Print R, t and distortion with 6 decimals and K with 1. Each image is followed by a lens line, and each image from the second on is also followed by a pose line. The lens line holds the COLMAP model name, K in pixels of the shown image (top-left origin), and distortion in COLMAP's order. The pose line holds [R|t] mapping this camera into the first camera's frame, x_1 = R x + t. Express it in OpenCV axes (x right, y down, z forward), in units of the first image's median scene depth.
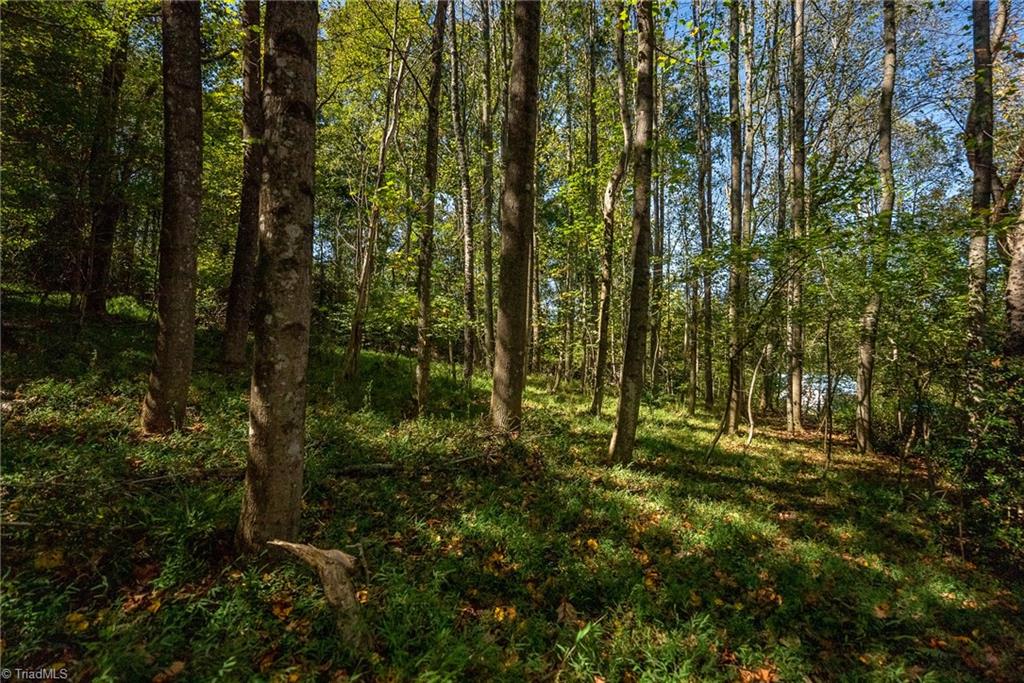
lens RADIAL K [[458.8, 0, 514.4], [0, 458.8, 342.9], [0, 0, 1]] dist [-0.003158, 0.000222]
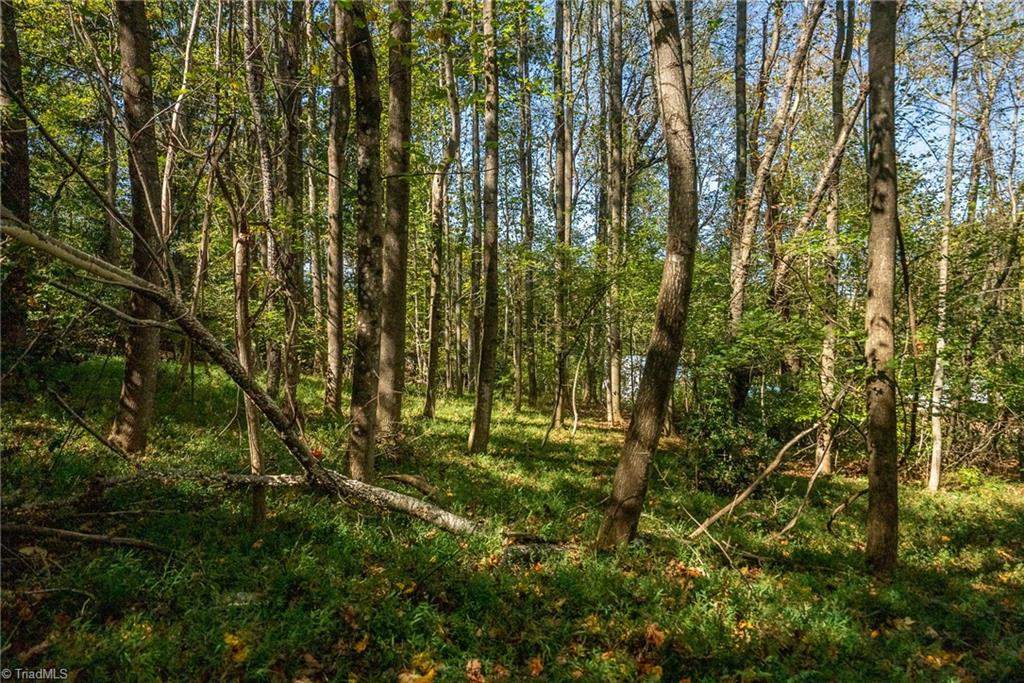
lens RADIAL K [[684.7, 0, 513.9], [0, 684.7, 339.0], [0, 0, 1]] dist [0.046456, 0.004323]
pose [[0.924845, -0.026663, 0.379409, -0.181197], [0.013977, 0.999249, 0.036151, -0.051659], [-0.380088, -0.028131, 0.924523, -0.347548]]
